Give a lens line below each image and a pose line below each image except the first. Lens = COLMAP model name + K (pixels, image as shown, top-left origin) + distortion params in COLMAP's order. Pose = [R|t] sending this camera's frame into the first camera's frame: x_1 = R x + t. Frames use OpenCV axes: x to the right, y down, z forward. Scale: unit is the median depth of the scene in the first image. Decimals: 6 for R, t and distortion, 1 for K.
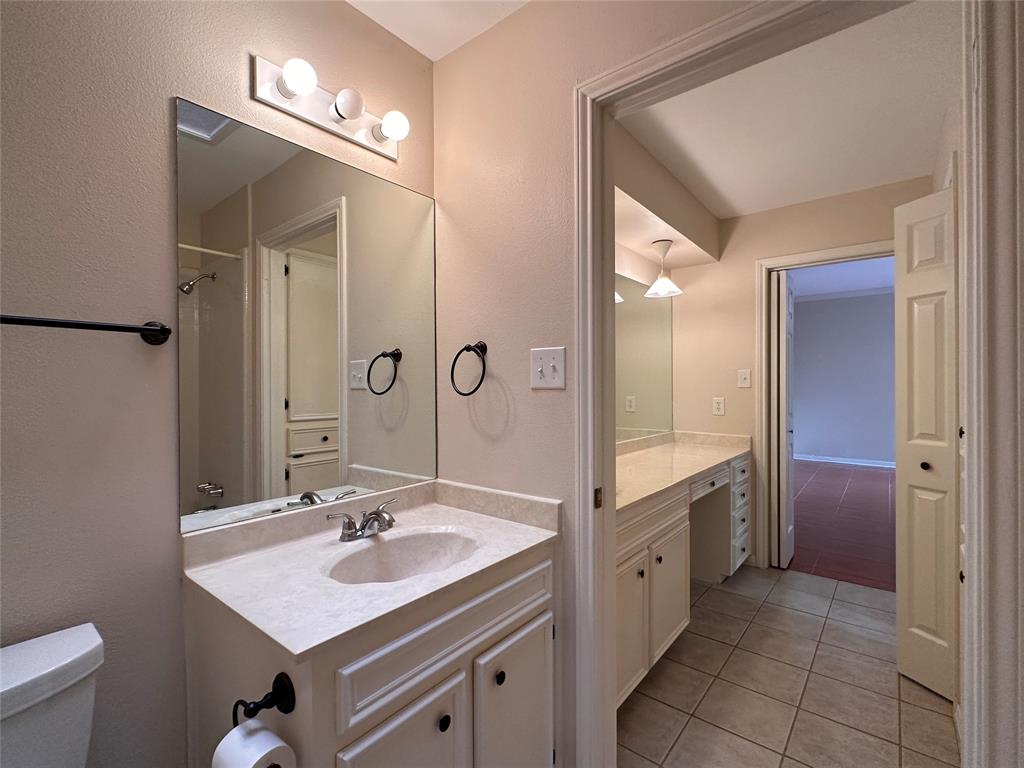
lens RADIAL K [[469.0, 0, 518.6], [0, 469.0, 386.7], [0, 0, 1]] dist [-0.000375, 0.000027]
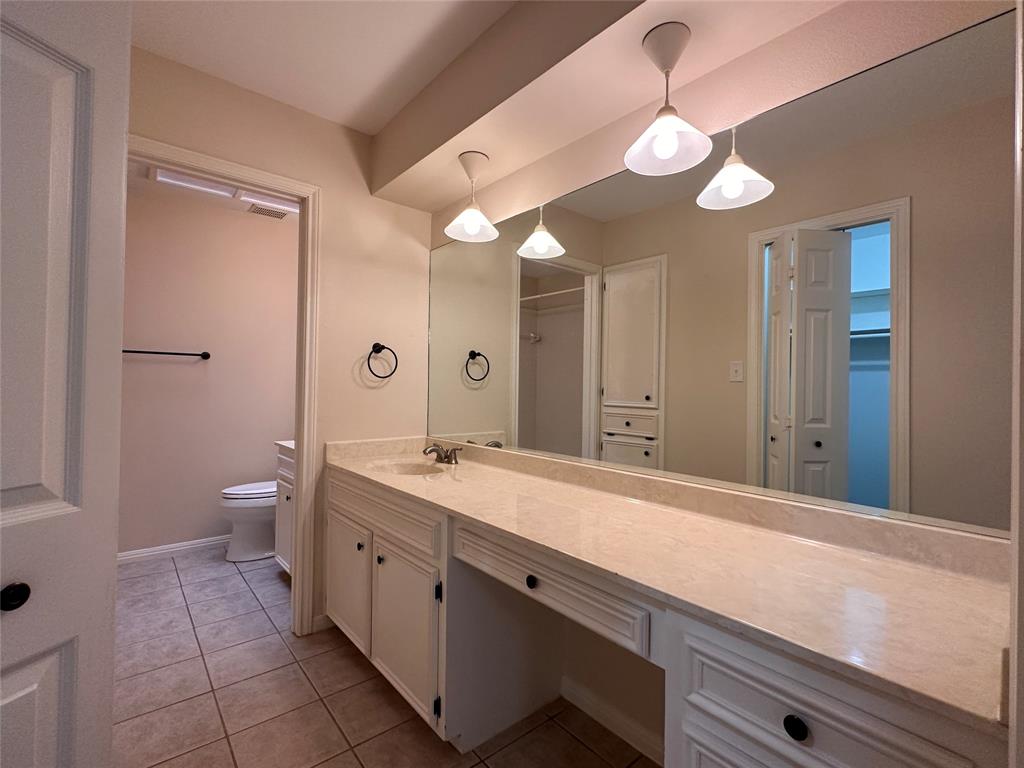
lens RADIAL K [[469.0, 0, 518.6], [0, 469.0, 386.7], [0, 0, 1]] dist [-0.000375, 0.000027]
pose [[-0.190466, 0.000307, -0.981694, 0.810056], [-0.014980, 0.999883, 0.003219, 0.022312], [0.981579, 0.015319, -0.190440, 1.016951]]
